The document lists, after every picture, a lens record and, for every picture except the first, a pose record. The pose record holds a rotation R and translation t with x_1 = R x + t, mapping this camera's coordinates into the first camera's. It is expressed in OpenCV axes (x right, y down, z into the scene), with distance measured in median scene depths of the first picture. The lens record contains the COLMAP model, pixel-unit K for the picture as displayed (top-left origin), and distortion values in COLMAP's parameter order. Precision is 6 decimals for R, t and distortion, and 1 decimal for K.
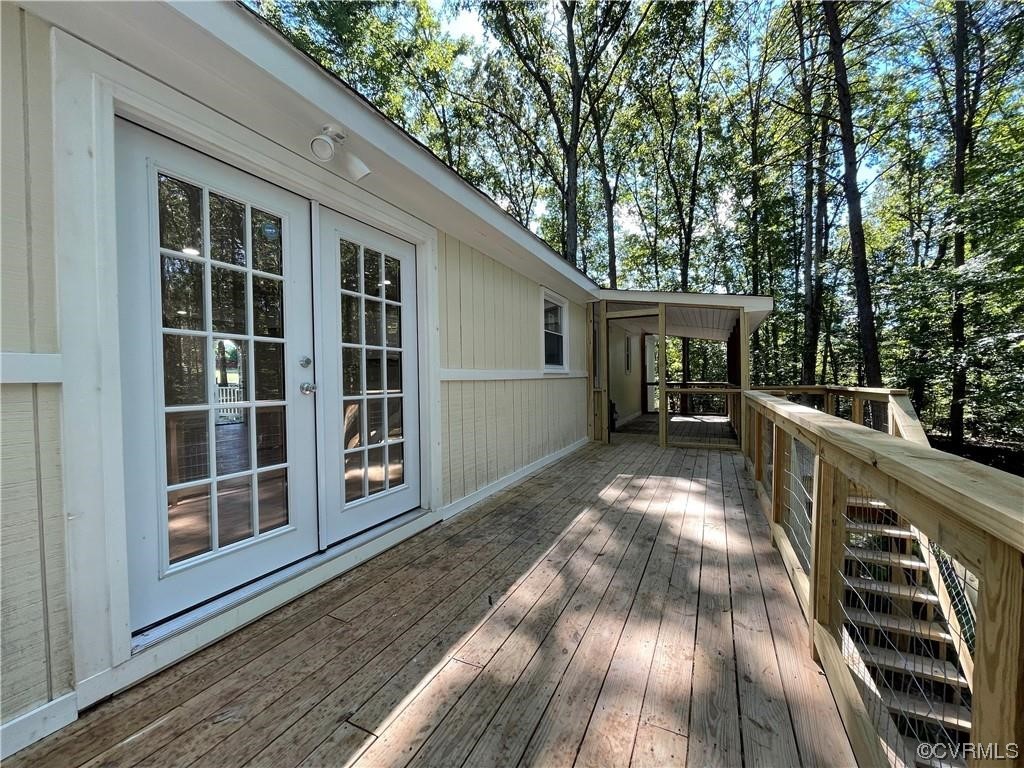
lens RADIAL K [[412.2, 0, 510.1], [0, 412.2, 386.4], [0, 0, 1]] dist [-0.000468, -0.001793]
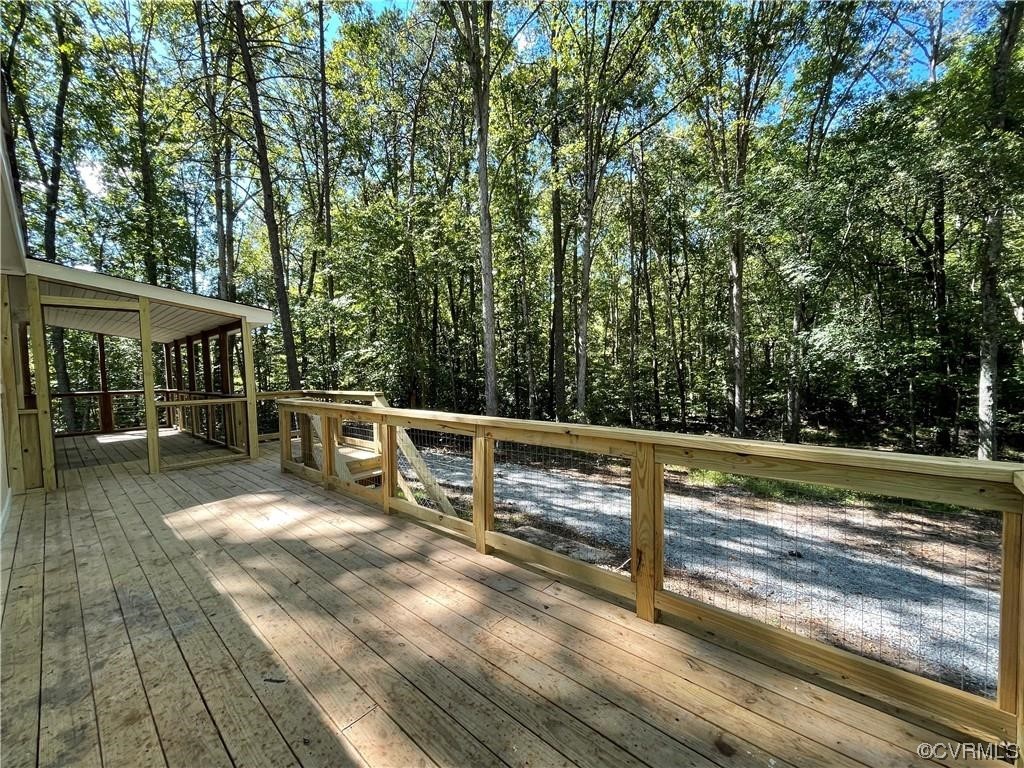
lens RADIAL K [[412.2, 0, 508.4], [0, 412.2, 390.6], [0, 0, 1]] dist [-0.000468, -0.001793]
pose [[0.266012, -0.044747, 0.962930, -0.404410], [0.037255, 0.998653, 0.036115, -0.039917], [-0.963249, 0.026267, 0.267321, 0.189652]]
